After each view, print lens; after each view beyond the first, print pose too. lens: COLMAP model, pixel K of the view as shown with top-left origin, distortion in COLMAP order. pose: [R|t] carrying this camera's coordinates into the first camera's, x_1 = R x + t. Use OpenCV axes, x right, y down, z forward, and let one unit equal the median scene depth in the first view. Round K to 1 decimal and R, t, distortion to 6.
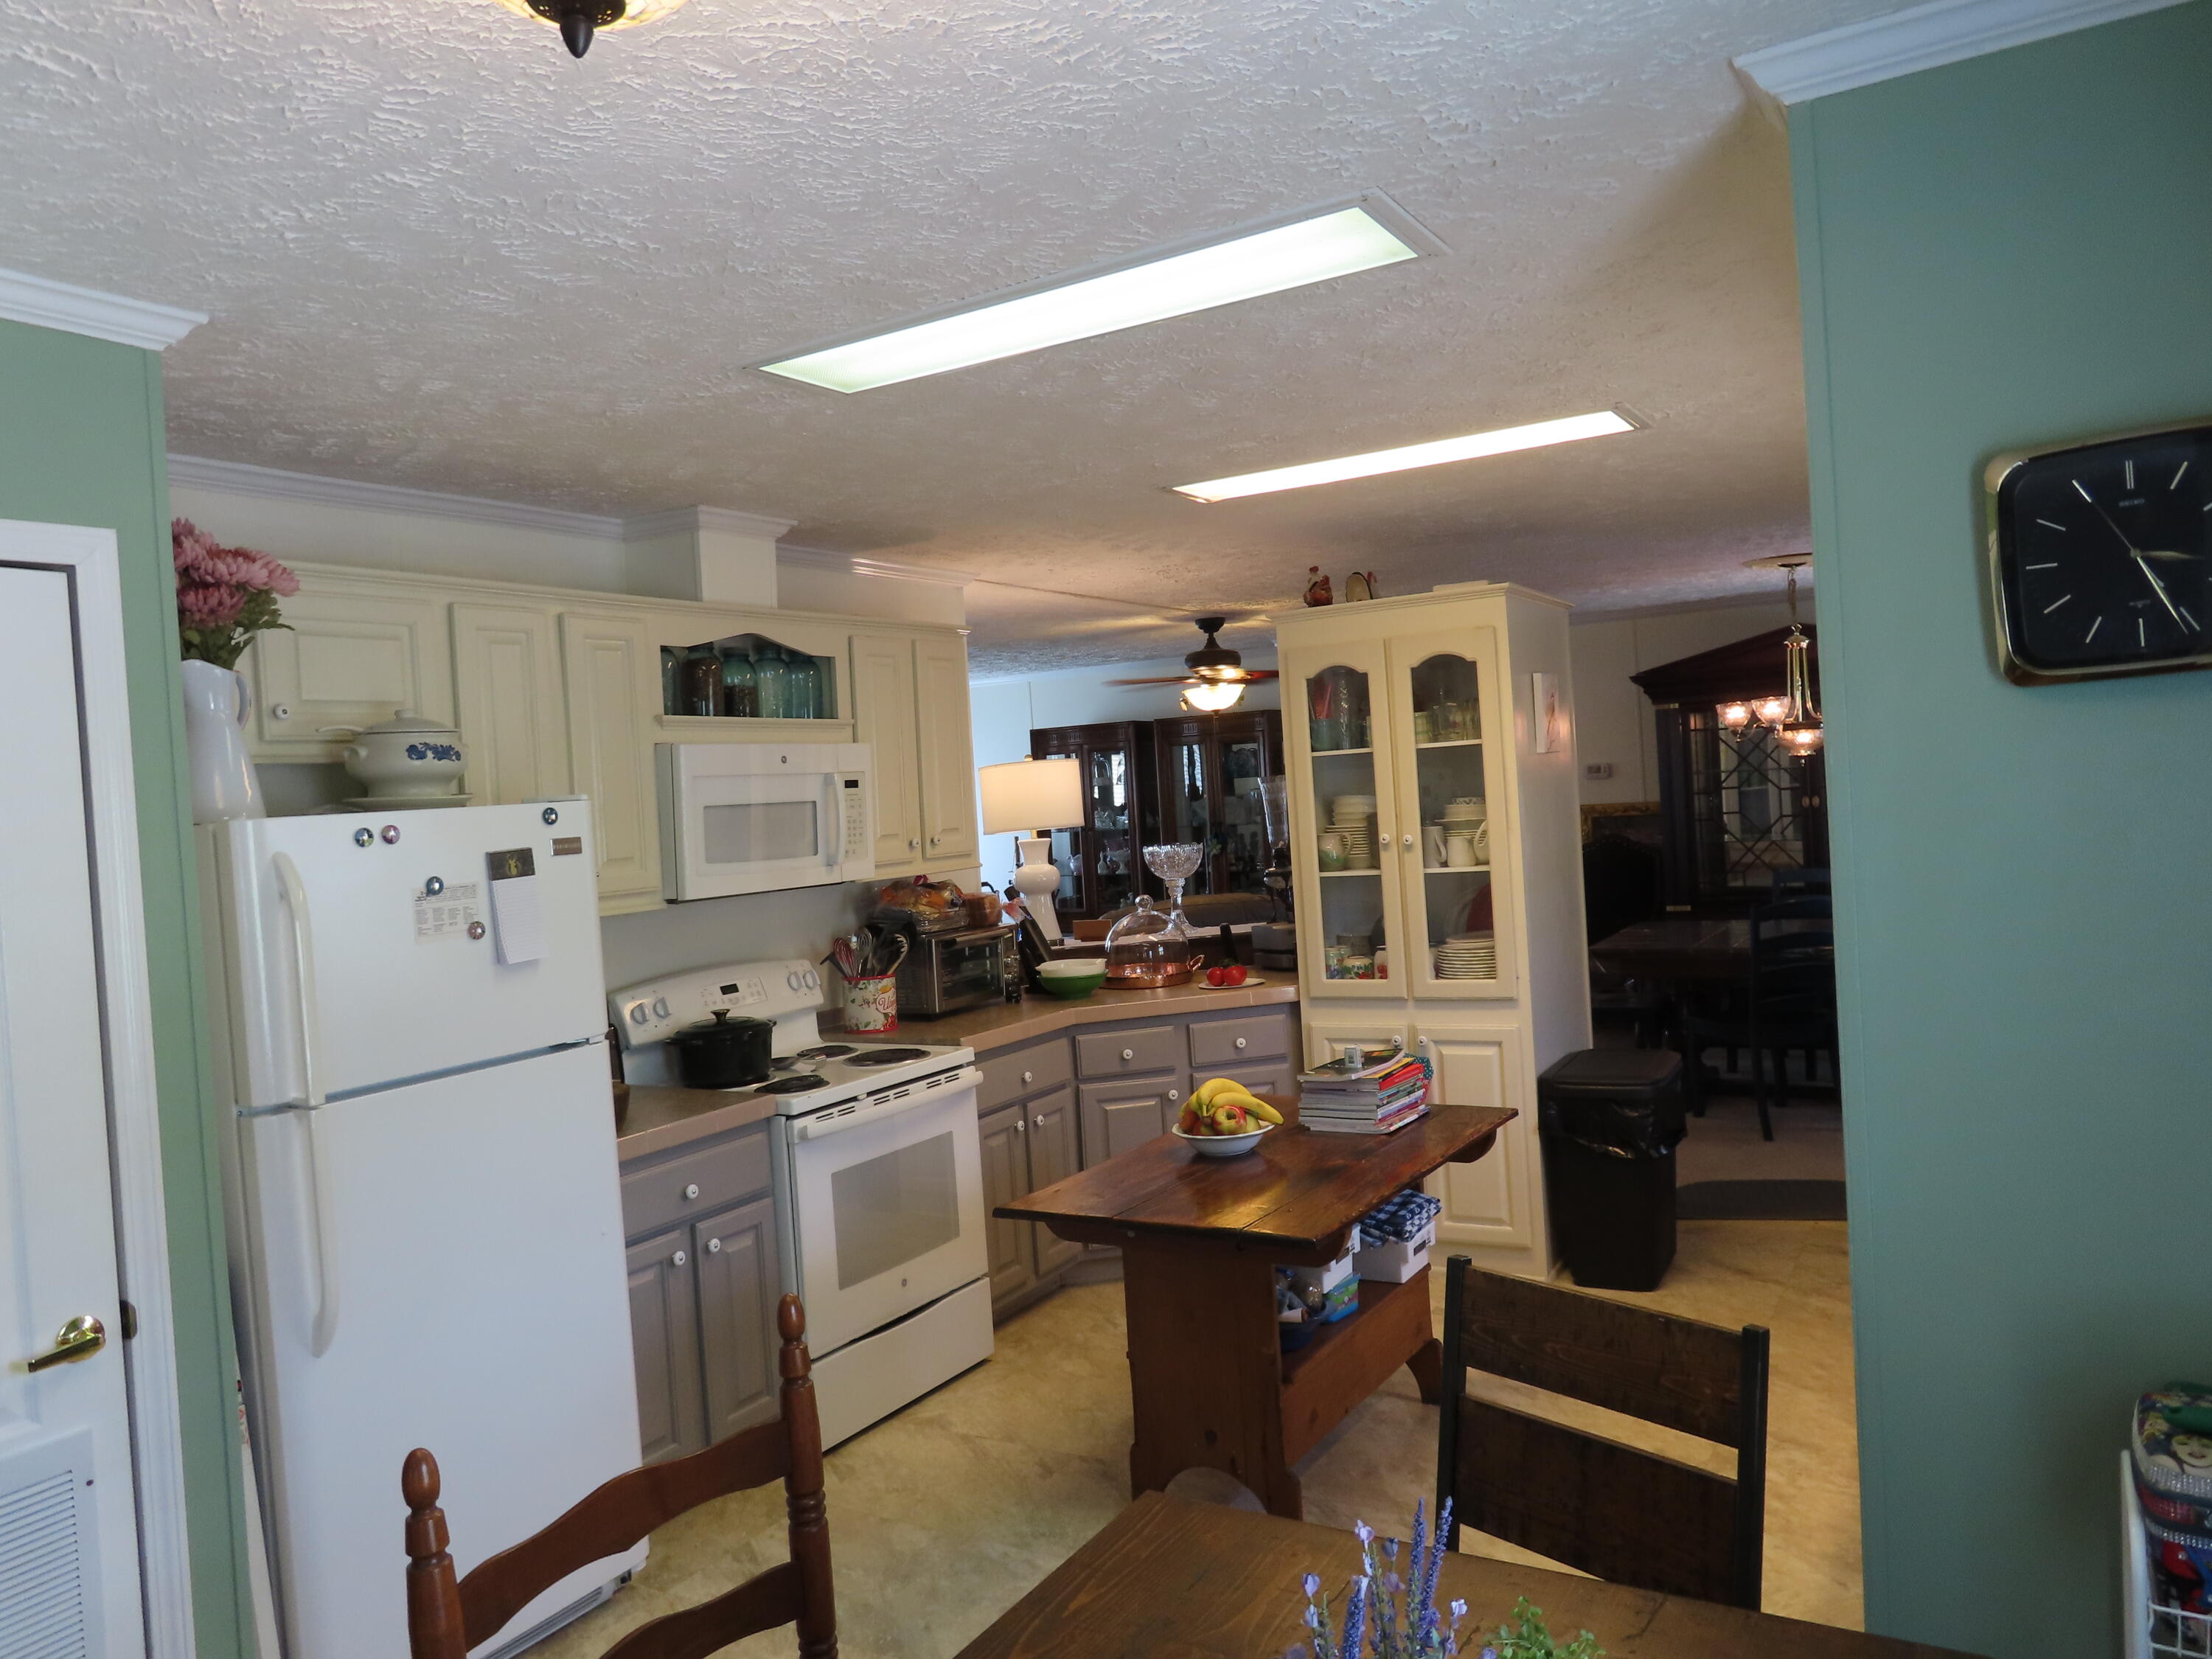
lens RADIAL K [[1607.2, 0, 1105.5], [0, 1607.2, 828.5], [0, 0, 1]] dist [0.011998, 0.001750]
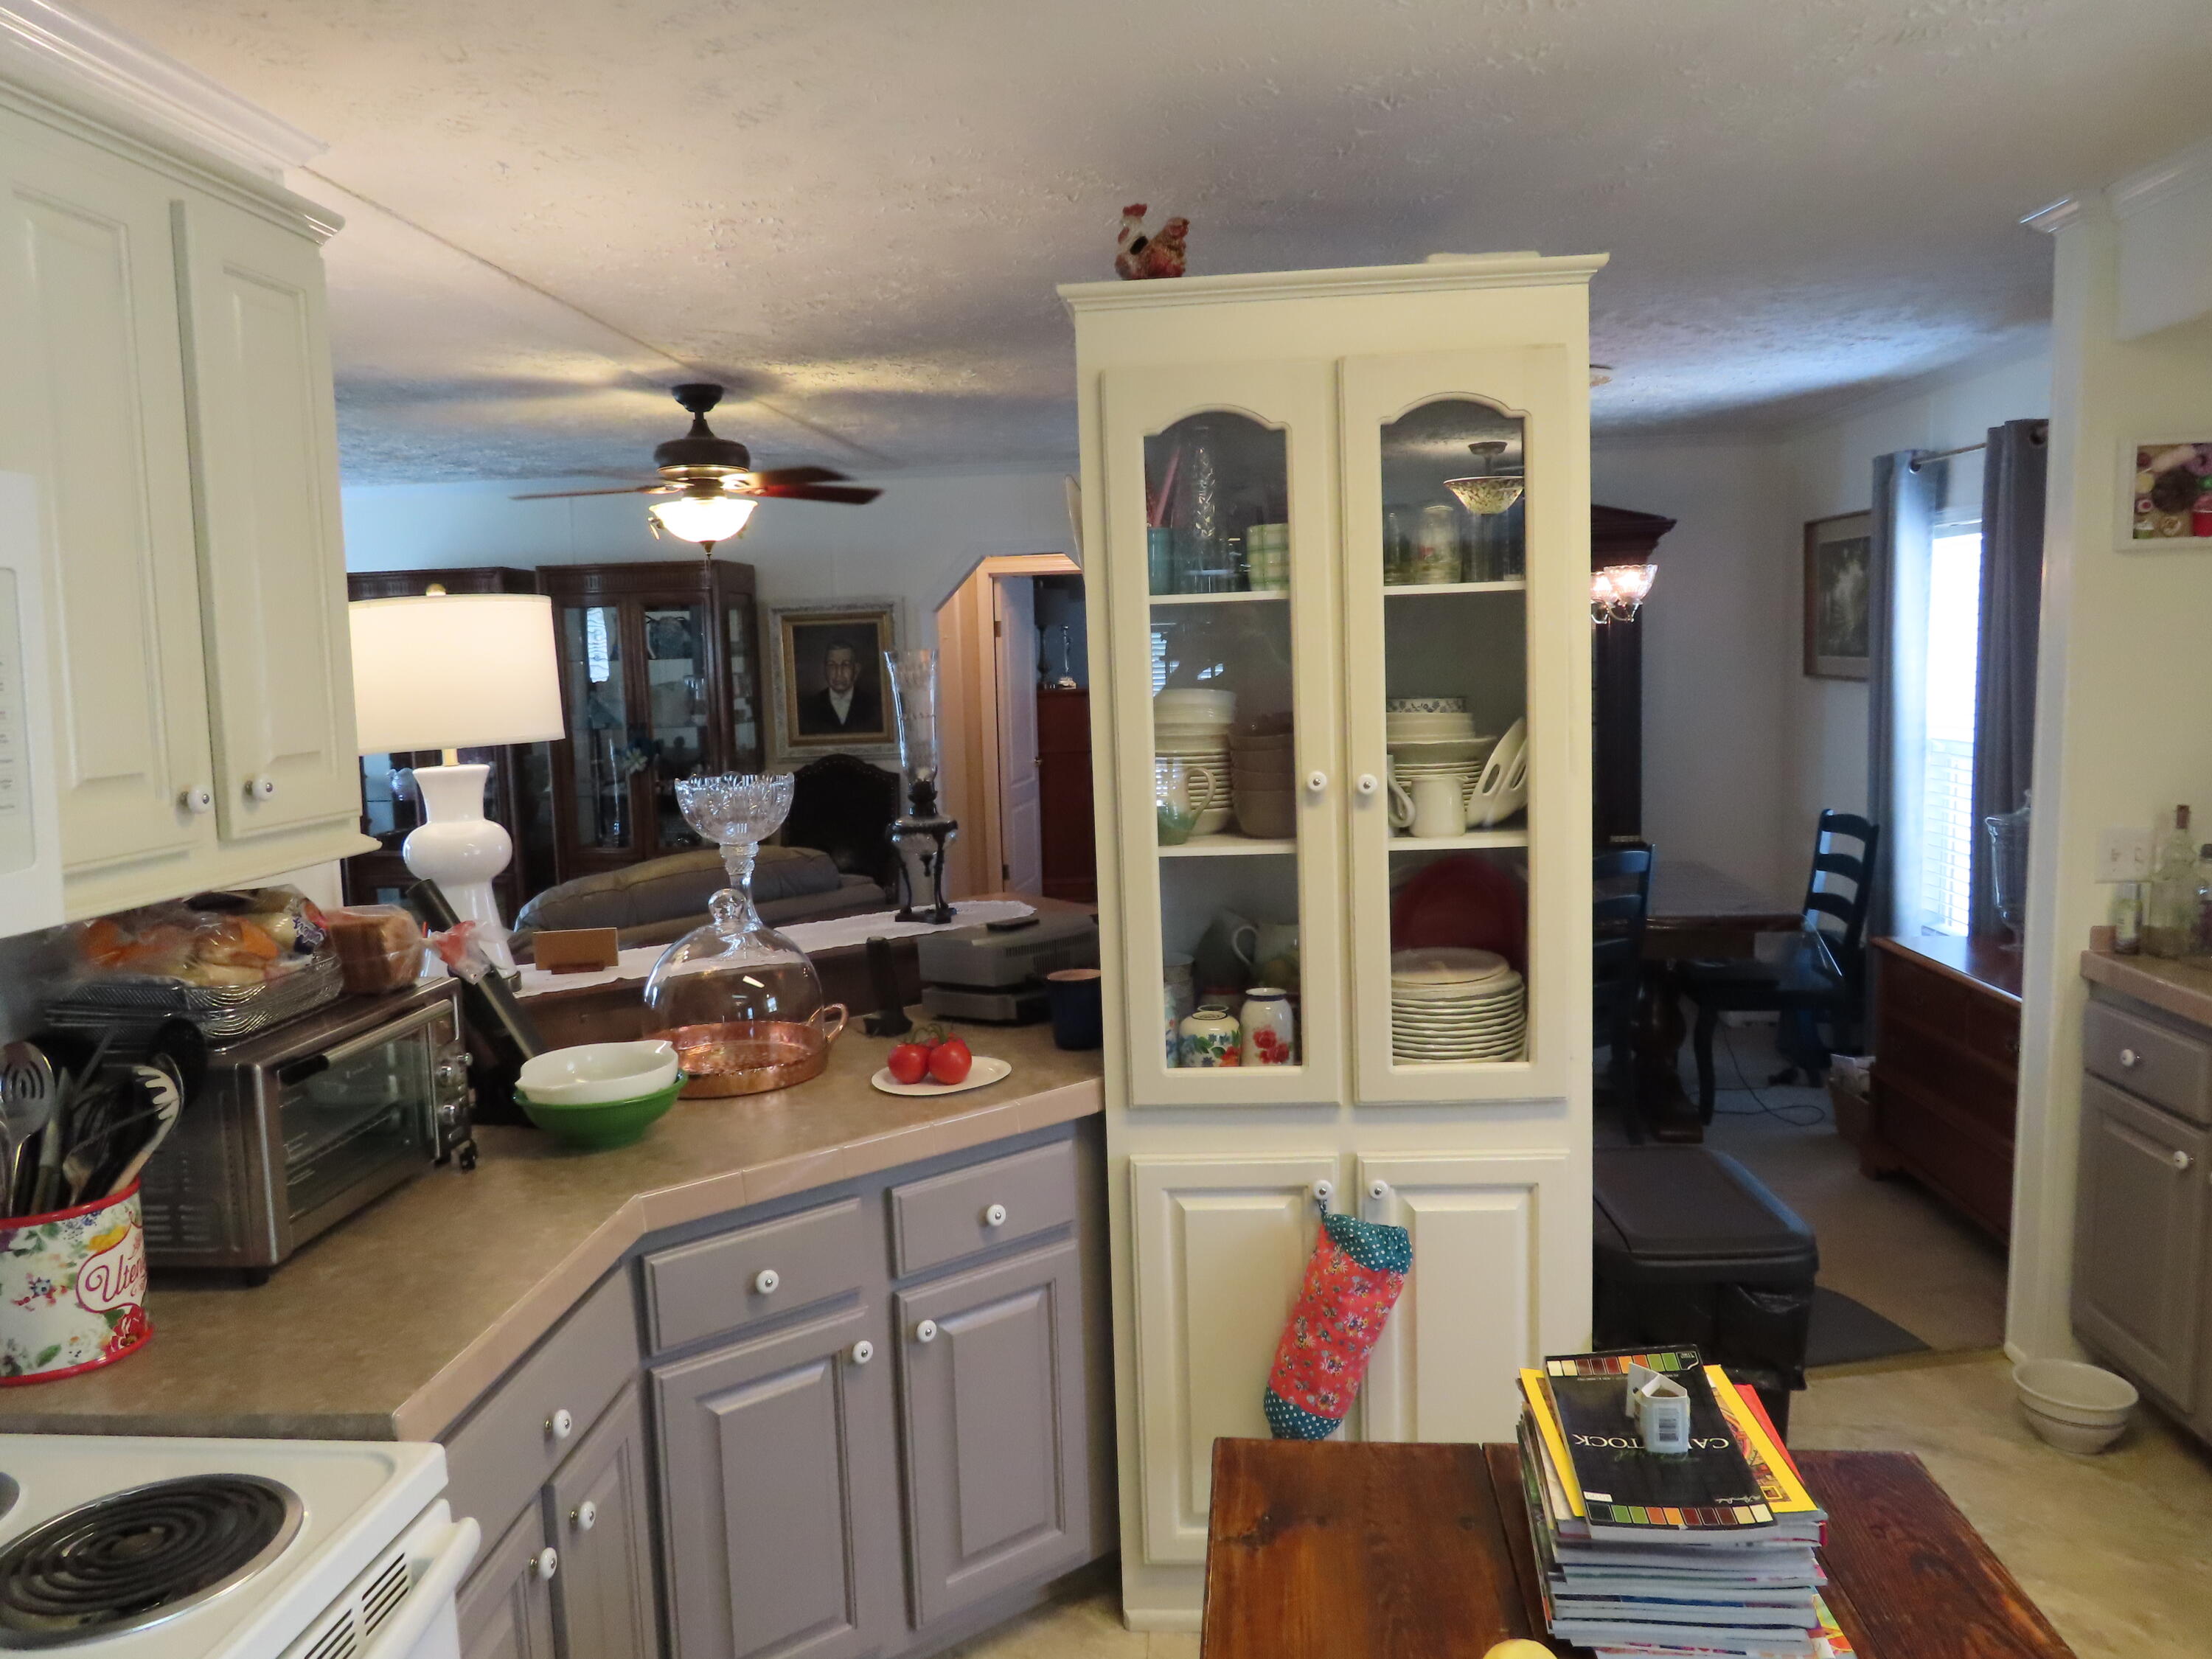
lens RADIAL K [[1607.2, 0, 1102.7], [0, 1607.2, 827.0], [0, 0, 1]] dist [0.011998, 0.001750]
pose [[0.902986, -0.014571, 0.429423, -0.088530], [-0.013167, 0.998017, 0.061553, -0.008566], [-0.429469, -0.061235, 0.901003, 0.582198]]
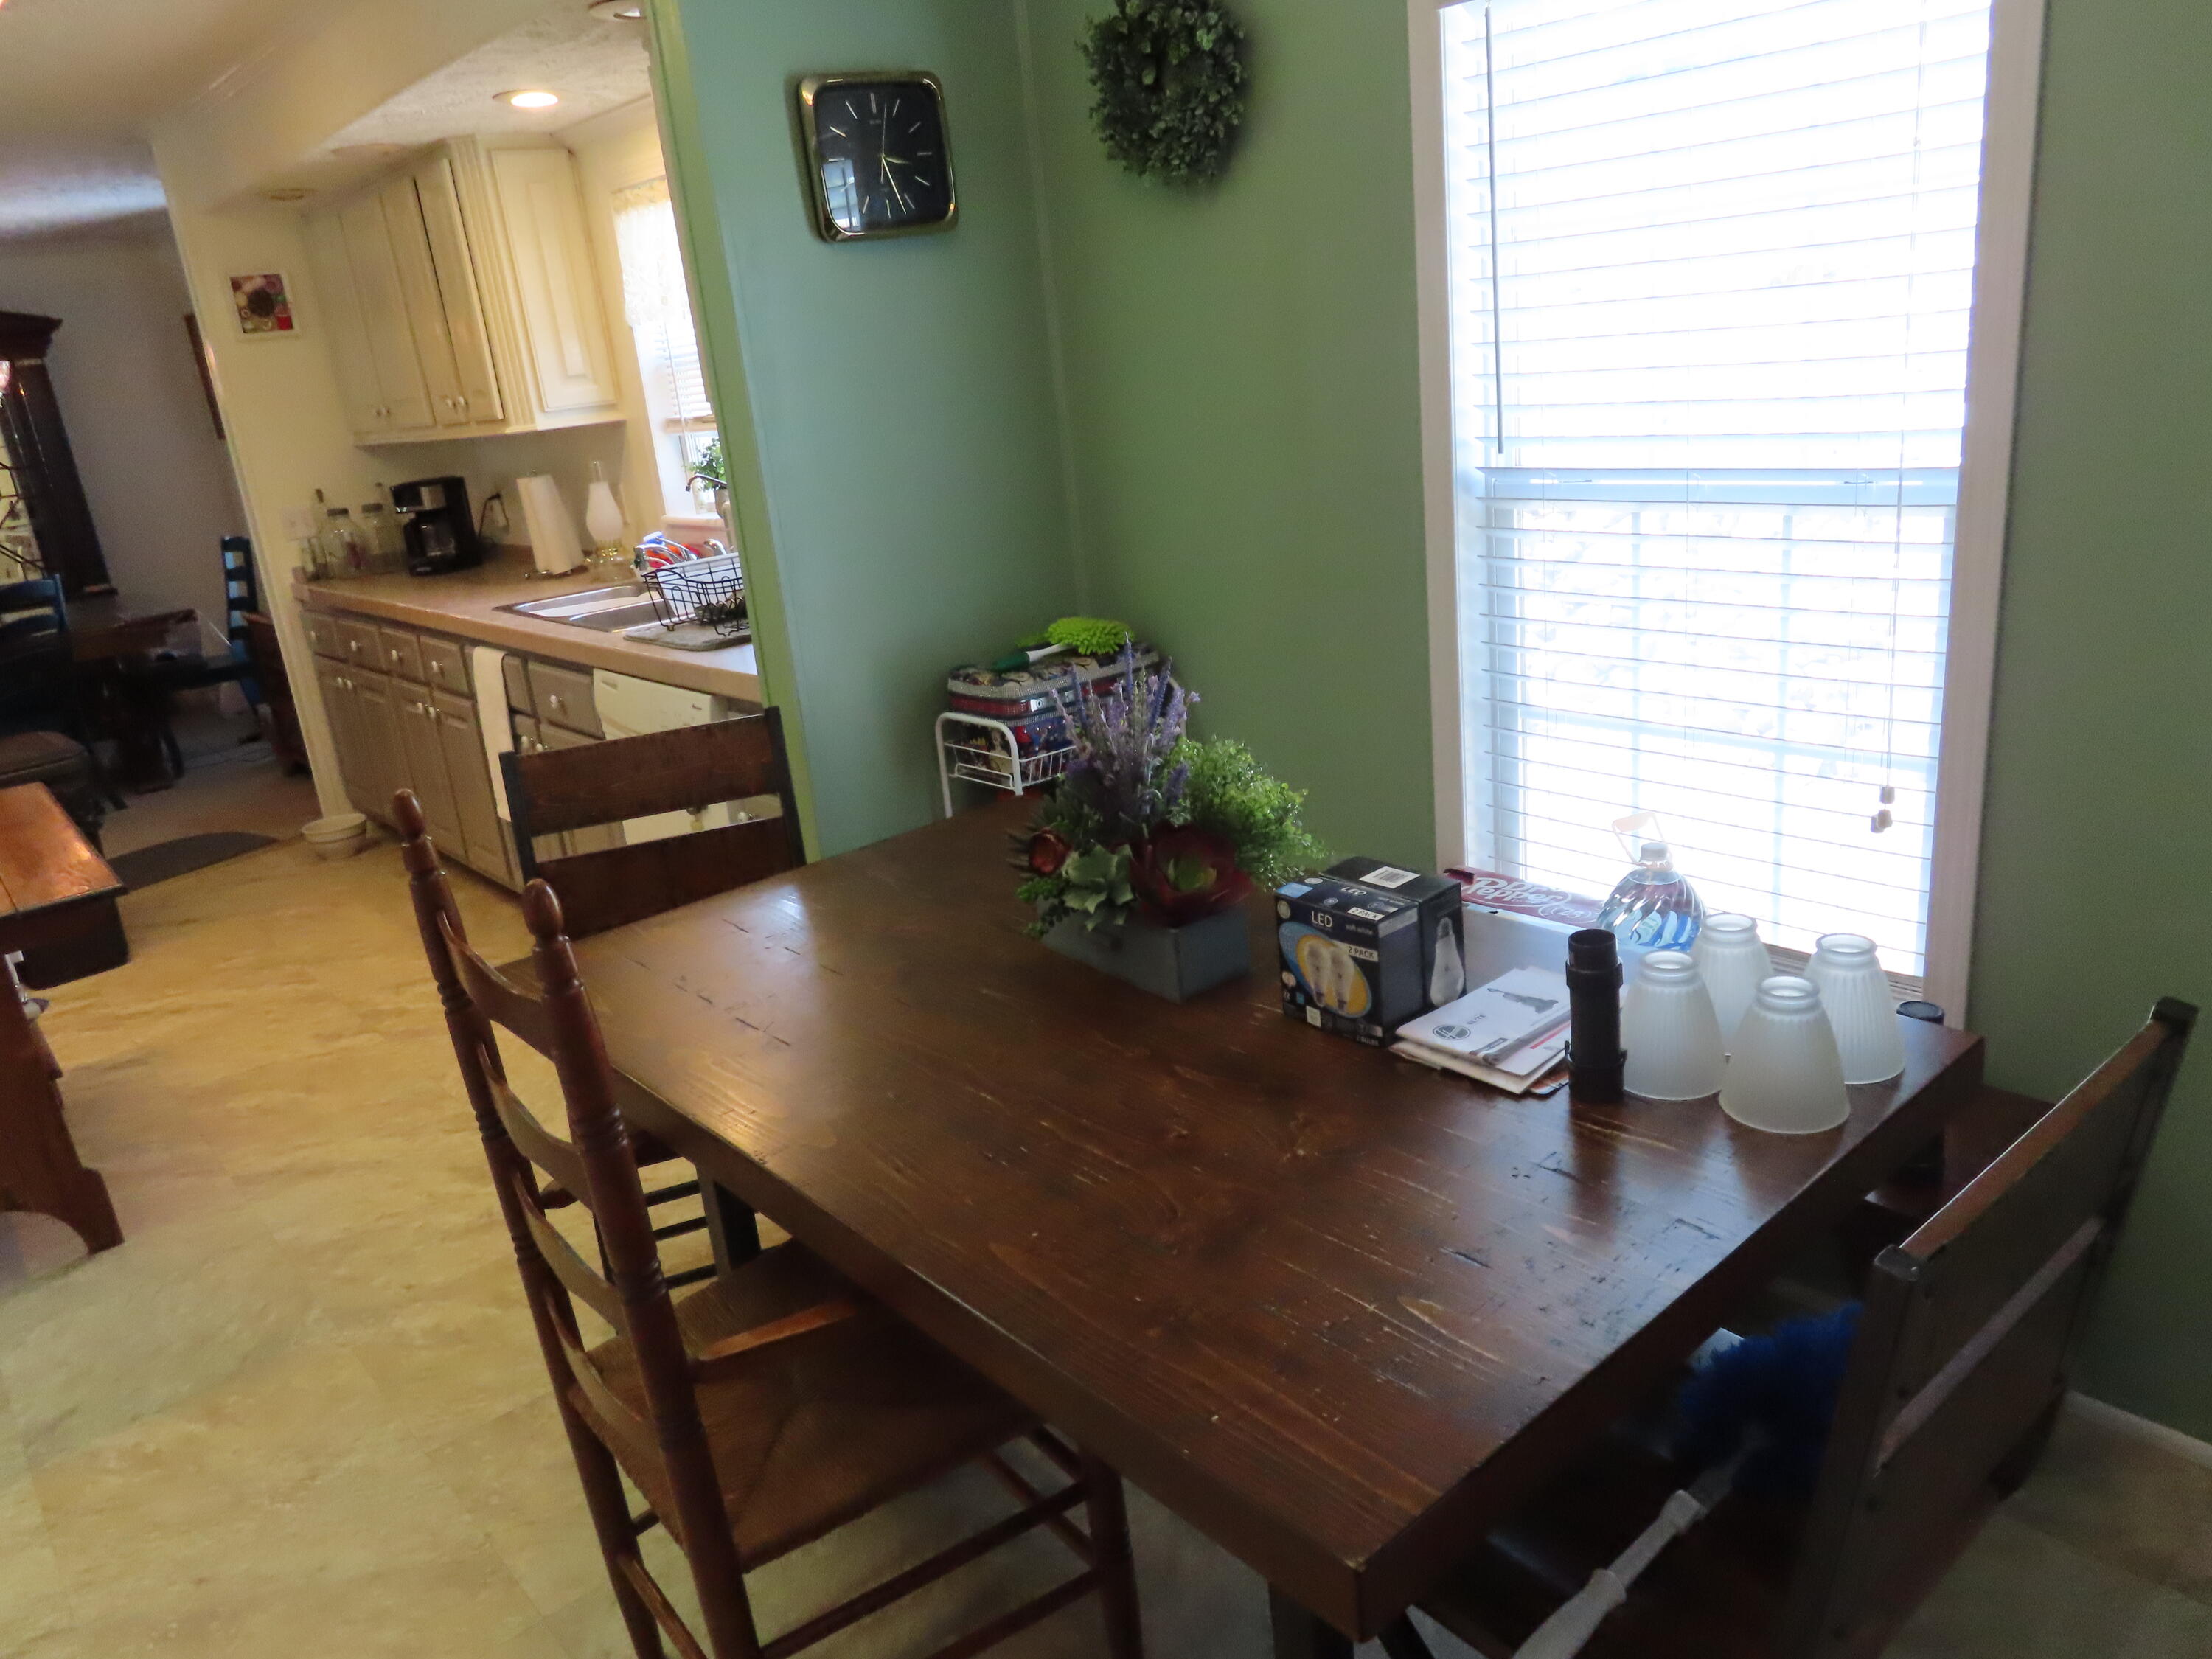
lens RADIAL K [[1607.2, 0, 1101.1], [0, 1607.2, 839.6], [0, 0, 1]] dist [0.011998, 0.001750]
pose [[0.353348, -0.256488, 0.899644, -0.167494], [0.106596, 0.966456, 0.233668, 0.012111], [-0.929399, 0.013333, 0.368836, 0.391496]]
